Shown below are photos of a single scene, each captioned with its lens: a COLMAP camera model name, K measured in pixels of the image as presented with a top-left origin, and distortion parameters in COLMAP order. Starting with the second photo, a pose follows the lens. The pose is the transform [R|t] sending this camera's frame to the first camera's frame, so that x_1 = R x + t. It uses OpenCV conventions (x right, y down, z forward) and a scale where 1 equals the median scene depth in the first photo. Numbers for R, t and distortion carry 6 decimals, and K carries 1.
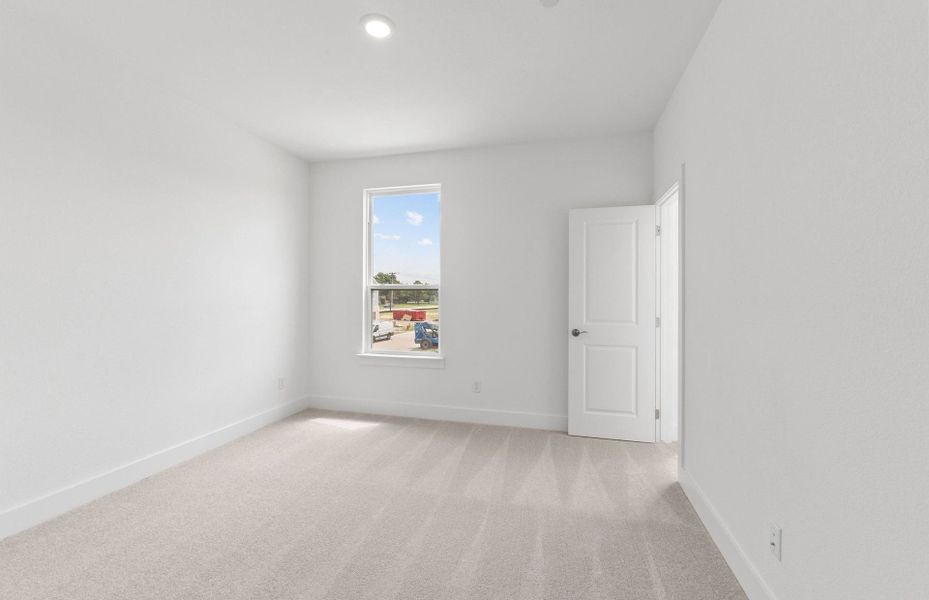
lens RADIAL K [[388.3, 0, 464.5], [0, 388.3, 300.0], [0, 0, 1]] dist [0.000076, -0.000103]
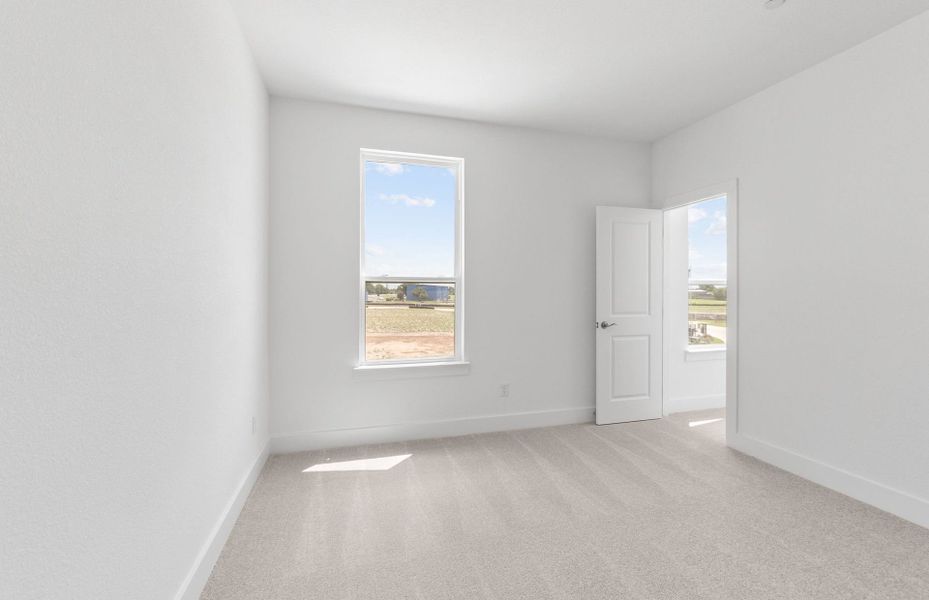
lens RADIAL K [[396.4, 0, 463.7], [0, 396.4, 296.0], [0, 0, 1]] dist [-0.002519, -0.000023]
pose [[0.862811, -0.009905, 0.505429, -0.569886], [0.008098, 0.999951, 0.005772, -0.002464], [-0.505461, -0.000887, 0.862849, 0.275707]]
